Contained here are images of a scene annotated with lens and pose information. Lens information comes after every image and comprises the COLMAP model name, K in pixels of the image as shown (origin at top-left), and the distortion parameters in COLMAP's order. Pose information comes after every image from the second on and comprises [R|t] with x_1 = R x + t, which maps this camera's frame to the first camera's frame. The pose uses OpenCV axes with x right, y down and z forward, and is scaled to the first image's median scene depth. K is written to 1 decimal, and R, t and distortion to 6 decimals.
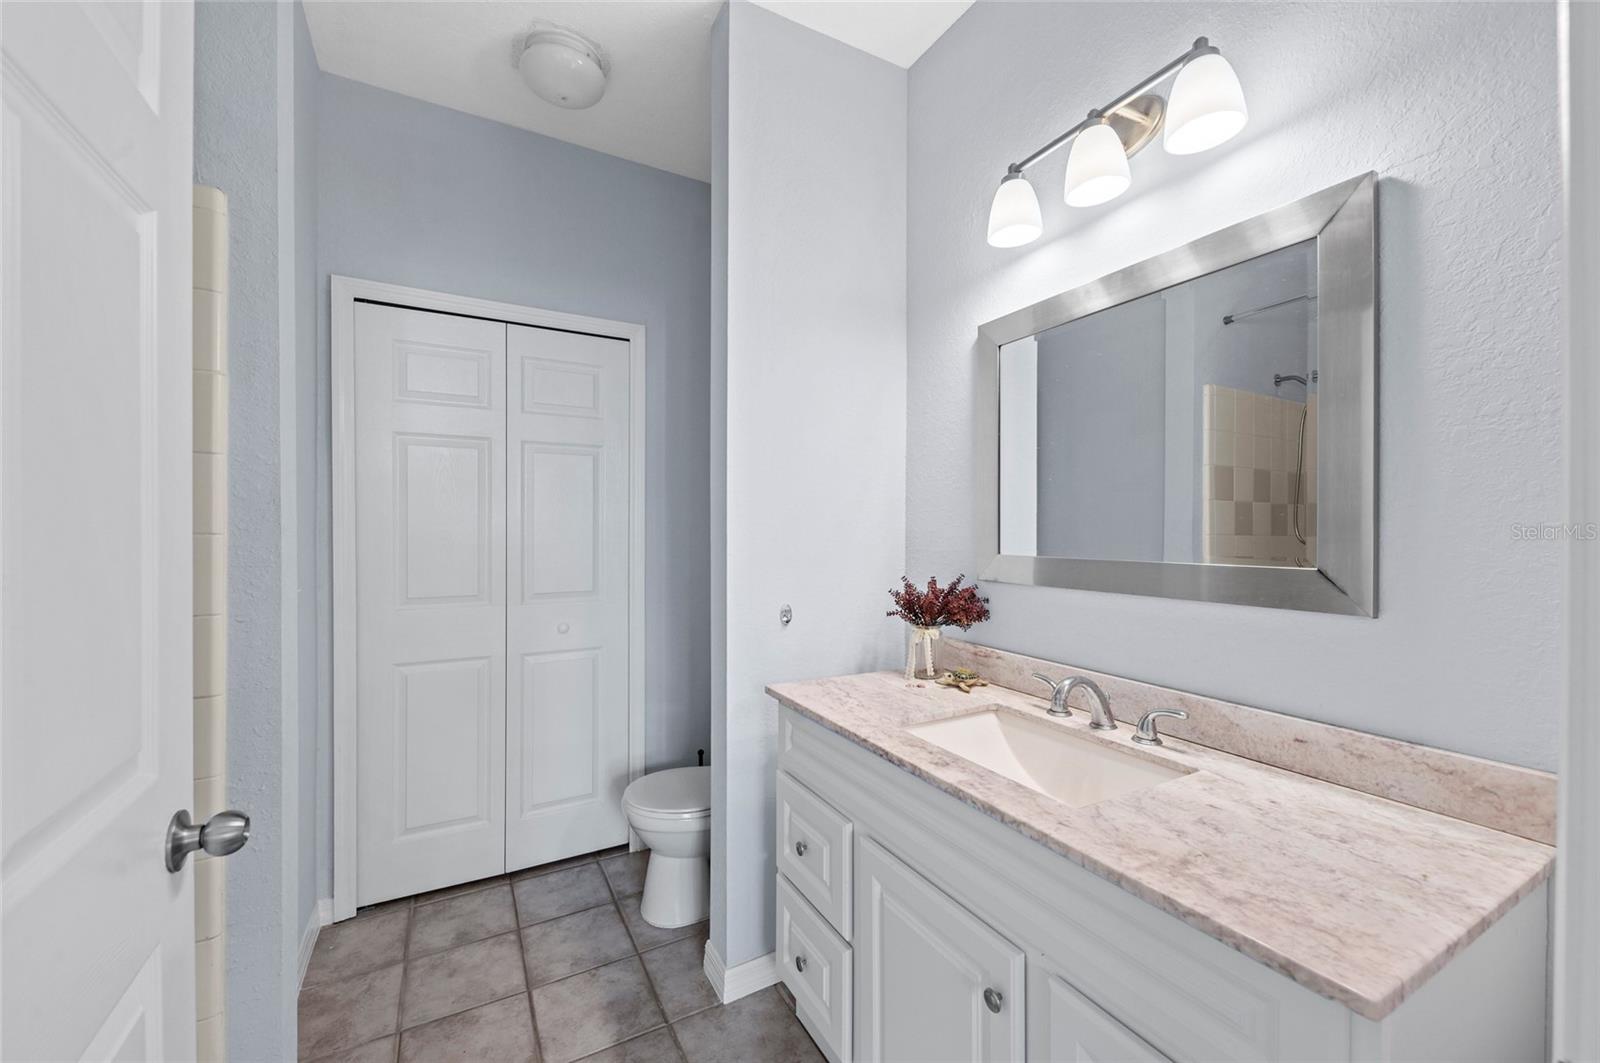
lens RADIAL K [[608.3, 0, 812.7], [0, 608.3, 536.4], [0, 0, 1]] dist [-0.023357, -0.005858]
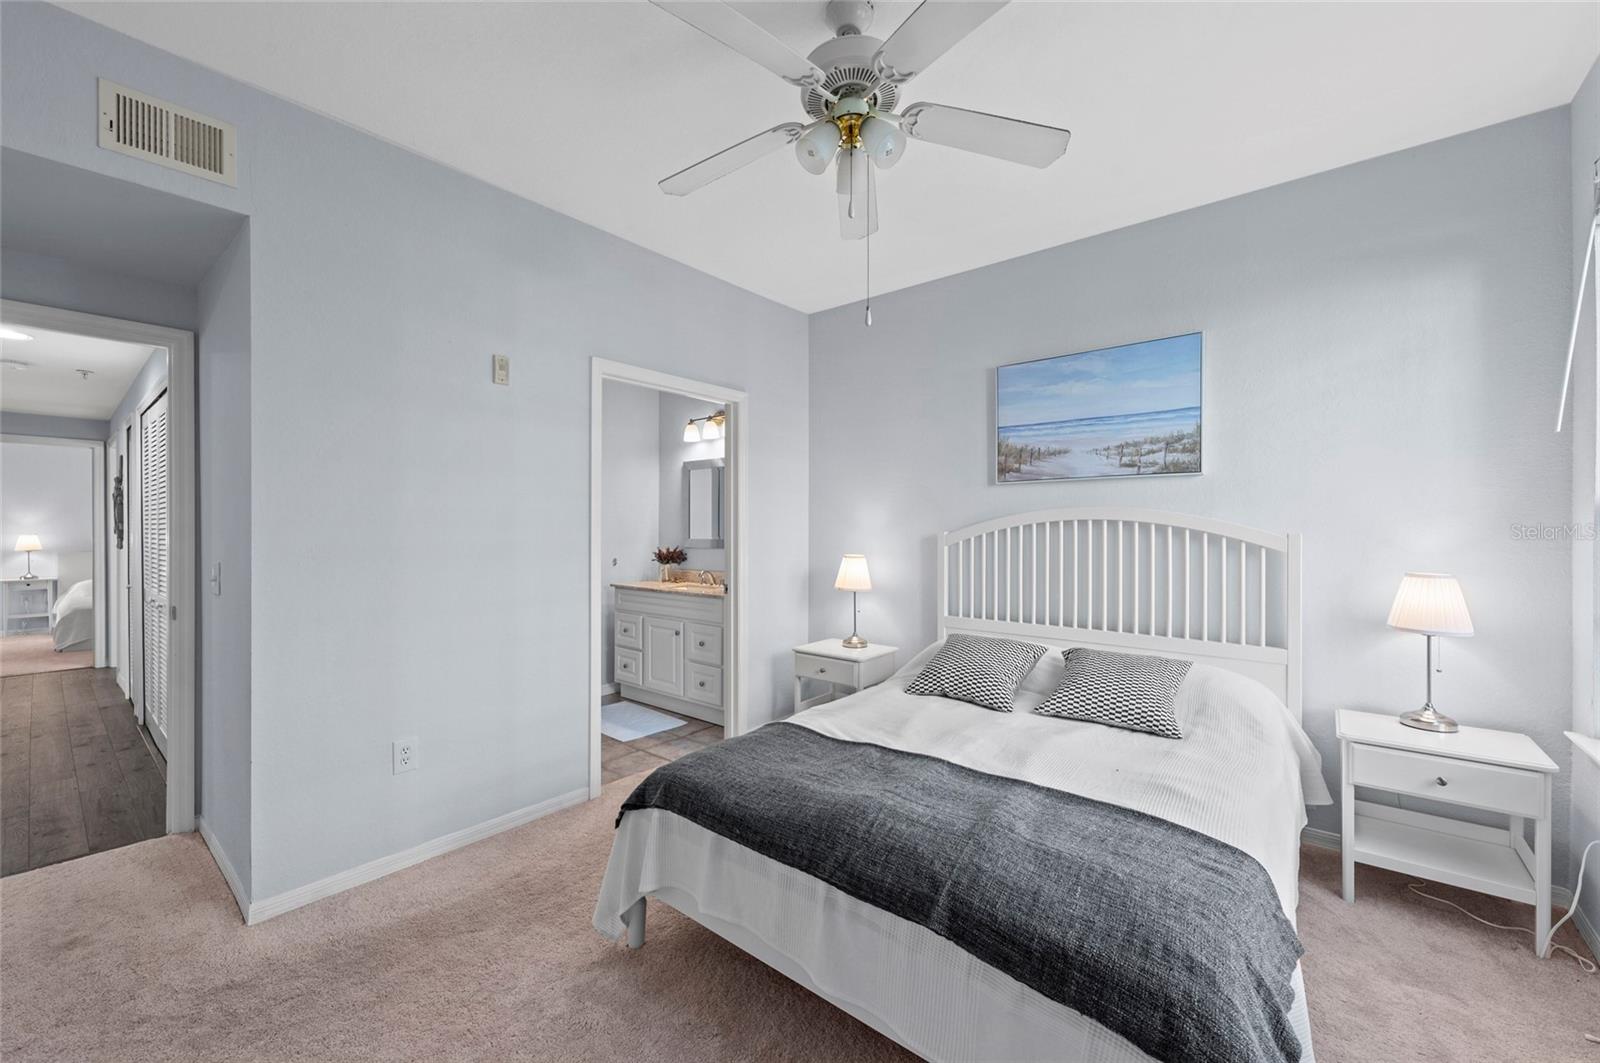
lens RADIAL K [[629.0, 0, 800.0], [0, 629.0, 531.5], [0, 0, 1]] dist [0.008882, -0.005671]
pose [[0.935481, -0.003852, 0.353356, -0.275996], [0.005175, 0.999983, -0.002798, 0.004989], [-0.353339, 0.004447, 0.935485, -2.050115]]
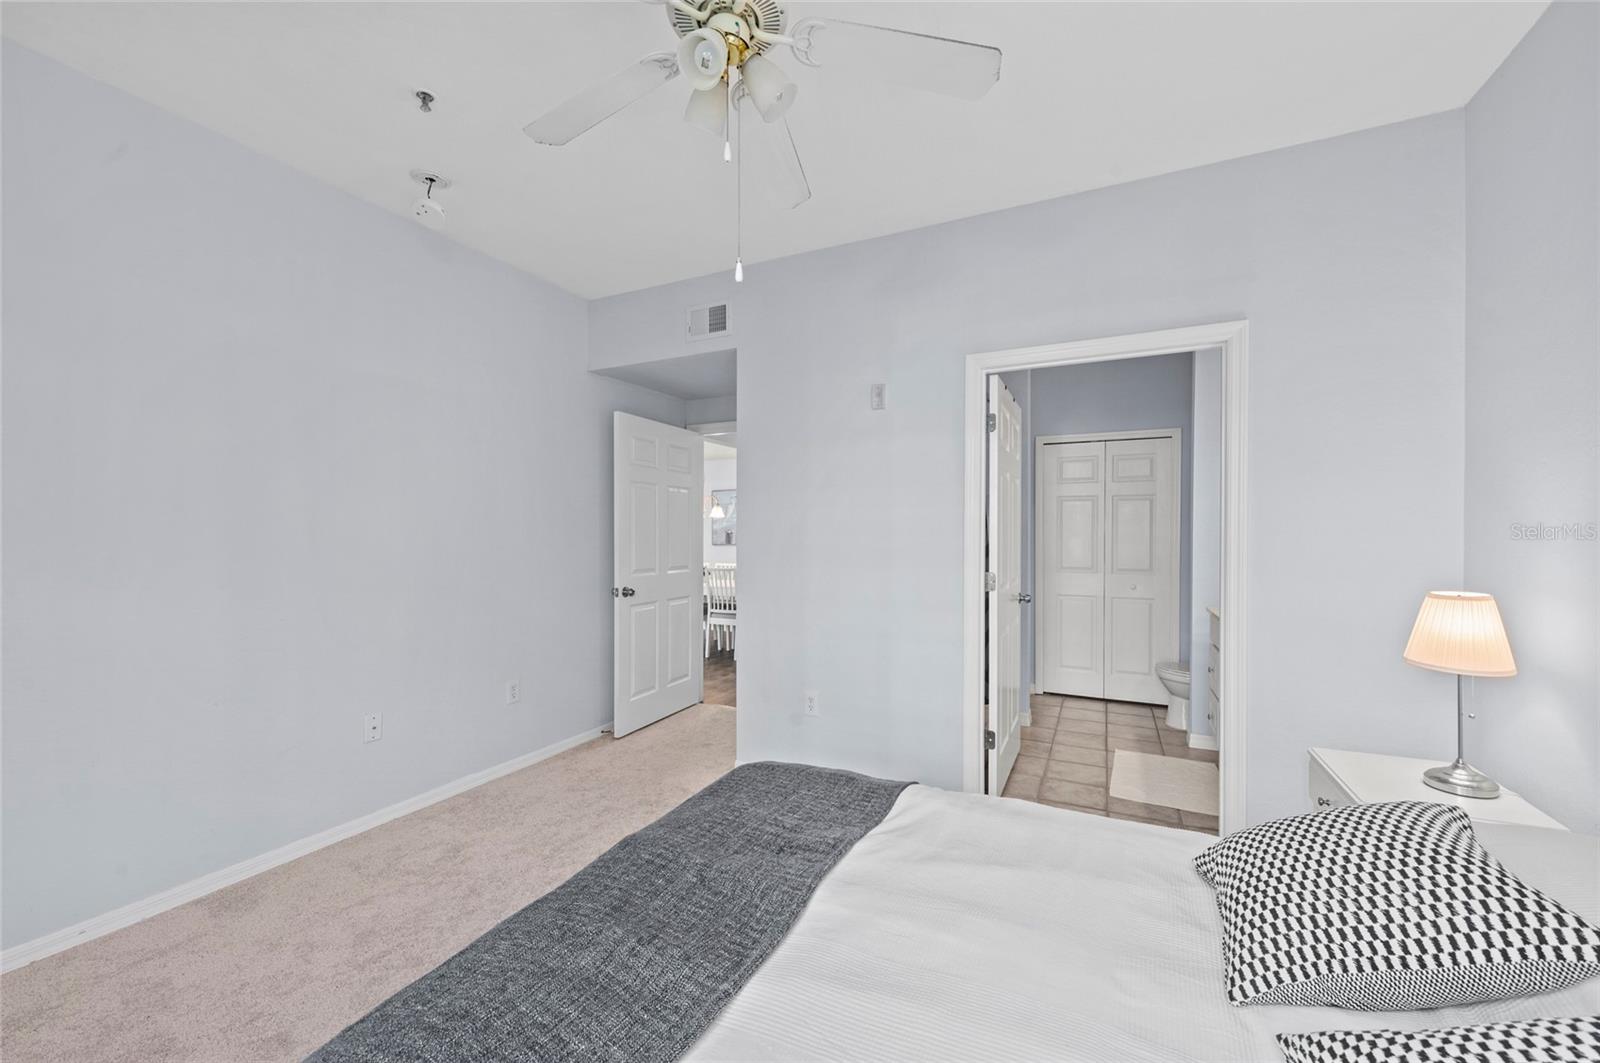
lens RADIAL K [[629.0, 0, 800.0], [0, 629.0, 531.5], [0, 0, 1]] dist [0.008882, -0.005671]
pose [[0.561277, -0.007815, -0.827591, 0.961728], [-0.006463, 0.999884, -0.013825, 0.006012], [0.827603, 0.013108, 0.561161, -1.505760]]
